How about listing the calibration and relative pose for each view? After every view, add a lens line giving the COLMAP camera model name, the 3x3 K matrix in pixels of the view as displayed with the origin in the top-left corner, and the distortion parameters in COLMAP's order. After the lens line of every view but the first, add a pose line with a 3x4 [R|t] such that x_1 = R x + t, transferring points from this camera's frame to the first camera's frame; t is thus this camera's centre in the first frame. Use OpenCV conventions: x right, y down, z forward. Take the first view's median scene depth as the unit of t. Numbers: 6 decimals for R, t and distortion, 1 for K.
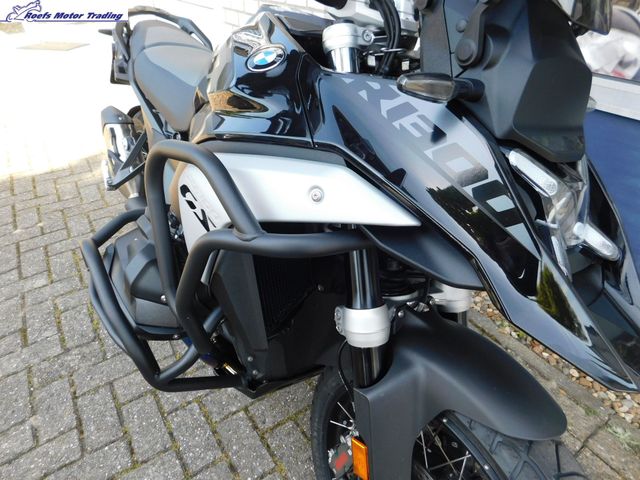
lens RADIAL K [[420.8, 0, 319.2], [0, 420.8, 236.2], [0, 0, 1]] dist [-0.071968, 0.056983]
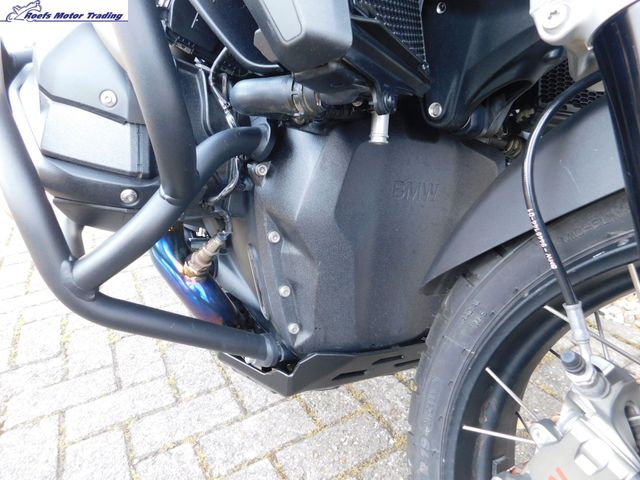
lens RADIAL K [[420.8, 0, 320.0], [0, 420.8, 237.0], [0, 0, 1]] dist [-0.071968, 0.056983]
pose [[0.997254, -0.012188, -0.073046, -0.063780], [-0.004807, 0.973631, -0.228078, 0.251456], [0.073900, 0.227803, 0.970899, 0.375748]]
